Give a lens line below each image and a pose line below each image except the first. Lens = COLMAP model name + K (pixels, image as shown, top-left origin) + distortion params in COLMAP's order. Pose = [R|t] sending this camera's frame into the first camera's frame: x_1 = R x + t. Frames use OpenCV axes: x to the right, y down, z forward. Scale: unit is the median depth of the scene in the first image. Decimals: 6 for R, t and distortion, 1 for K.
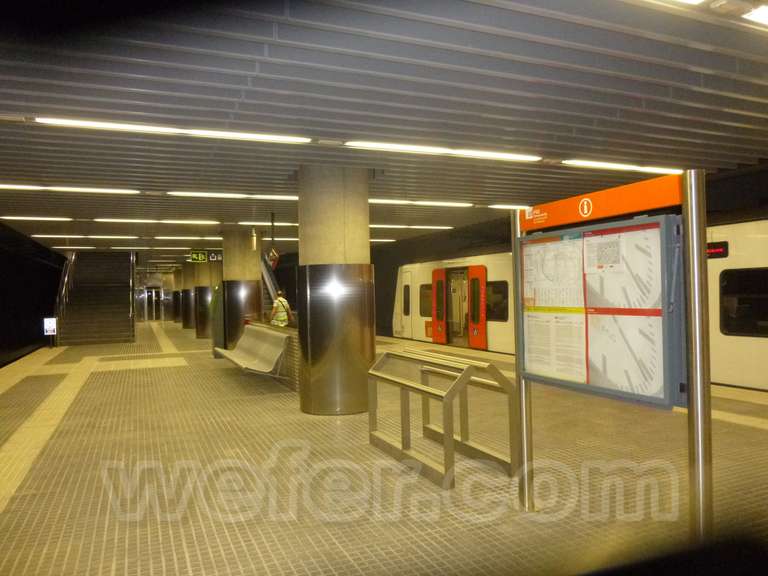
lens RADIAL K [[573.2, 0, 384.0], [0, 573.2, 288.0], [0, 0, 1]] dist [-0.002510, -0.000962]
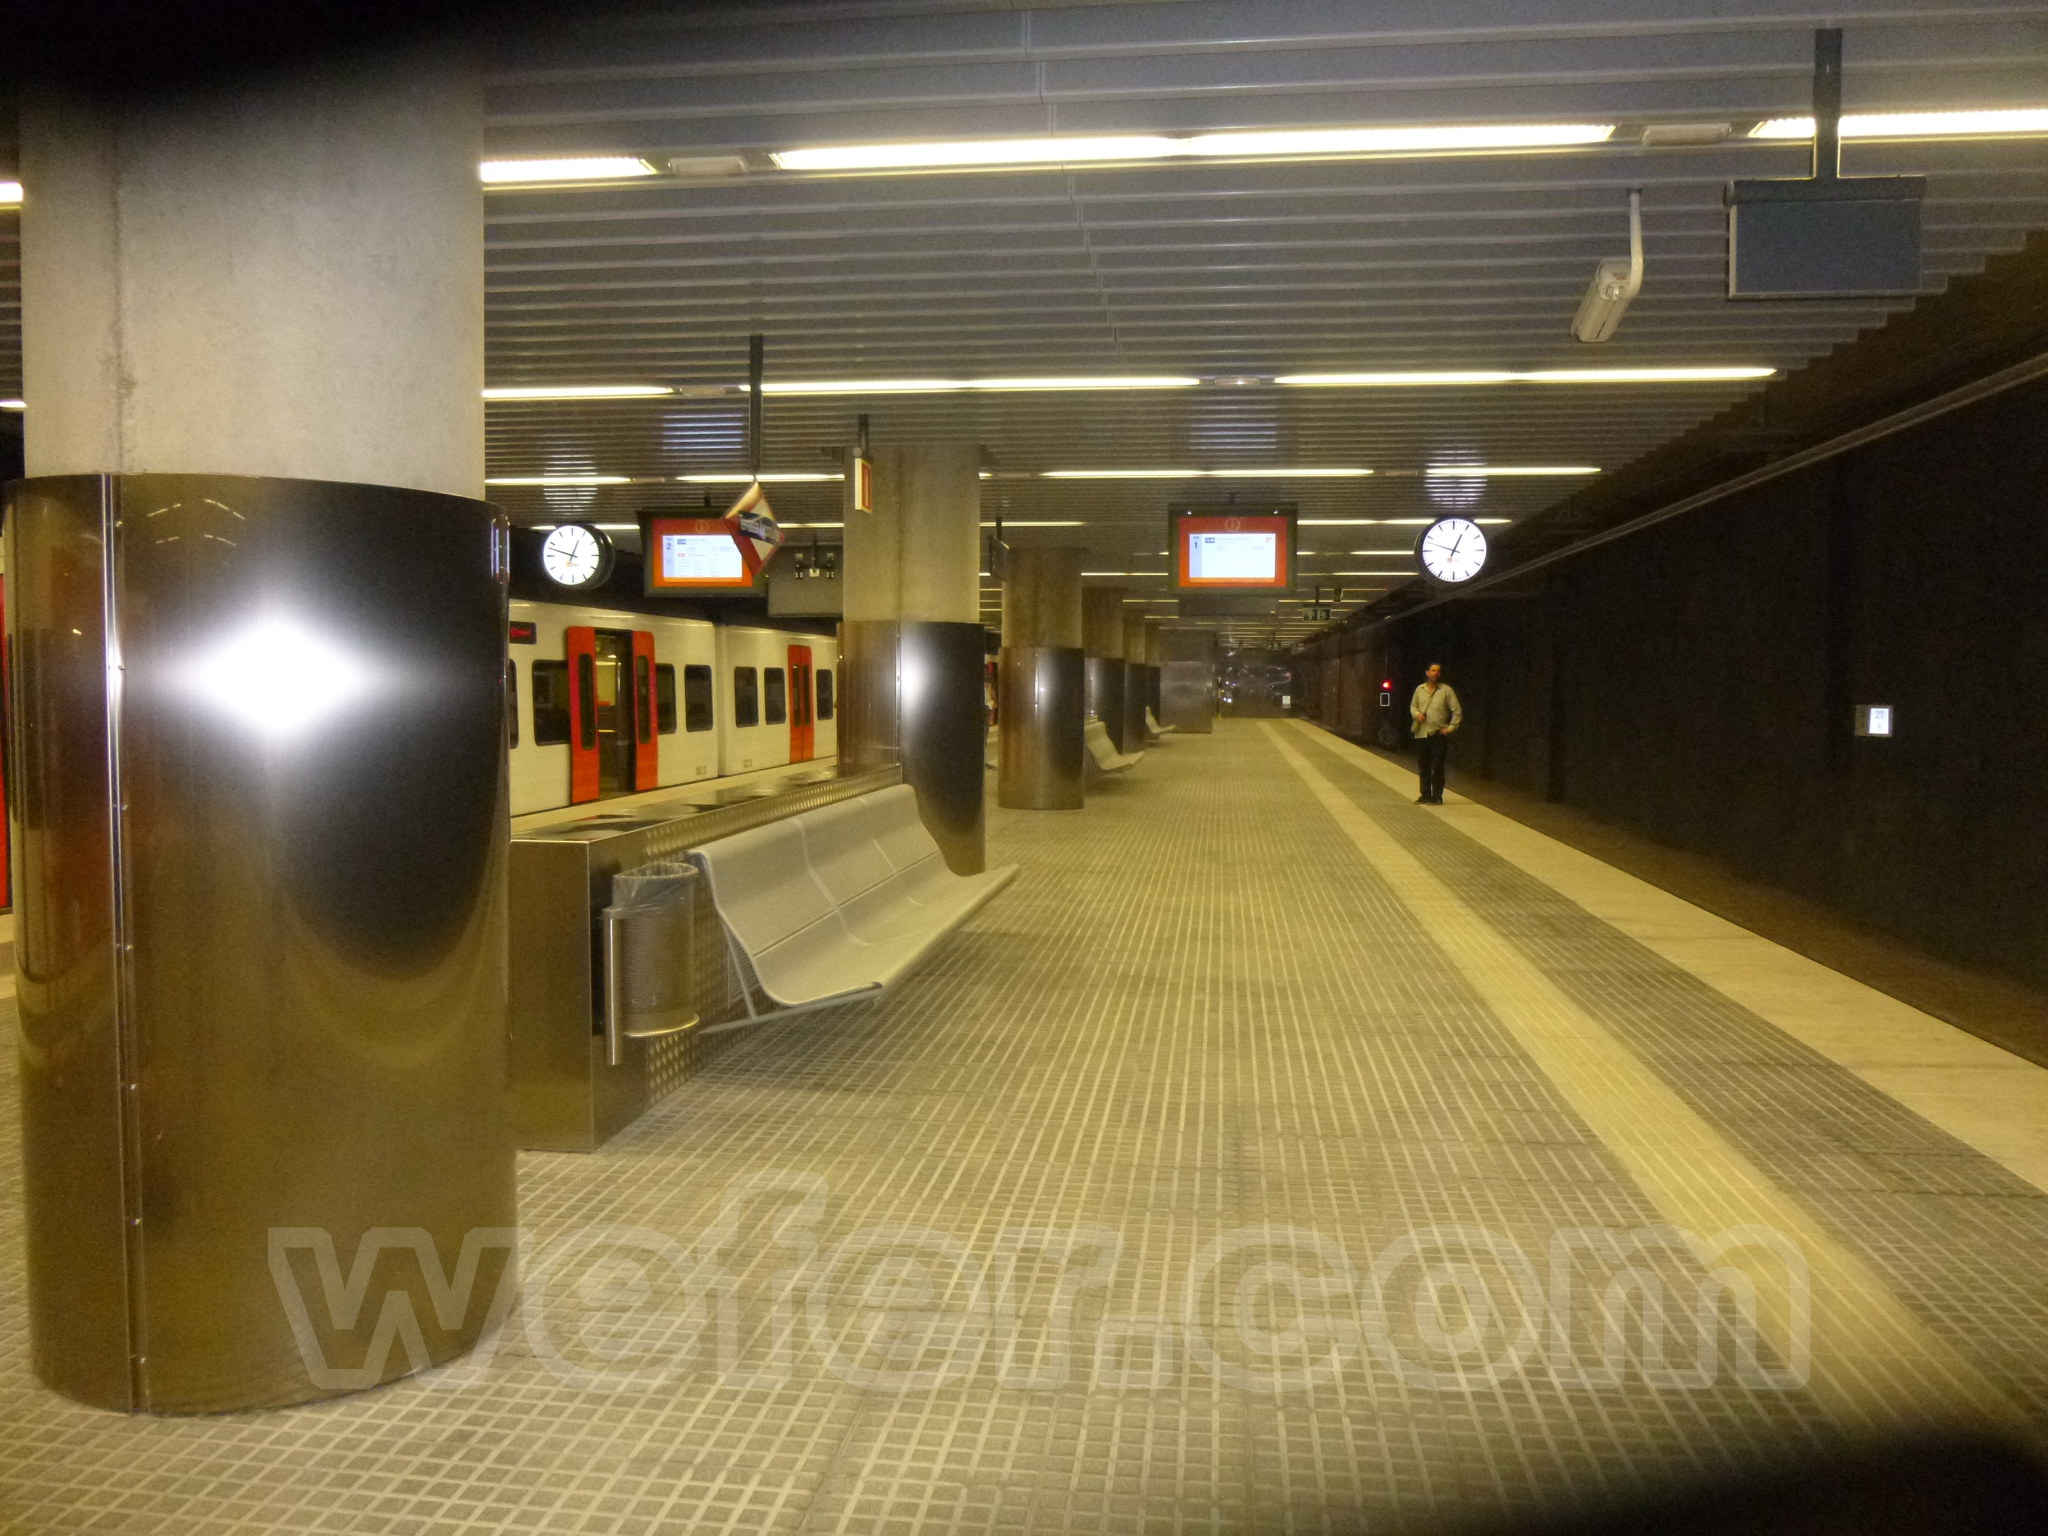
lens RADIAL K [[1528.6, 0, 1024.0], [0, 1528.6, 768.0], [0, 0, 1]] dist [-0.002510, -0.000962]
pose [[-0.861410, -0.006509, 0.507868, -0.867844], [0.015621, 0.999105, 0.039300, 0.037160], [-0.507670, 0.041787, -0.860538, 2.072014]]
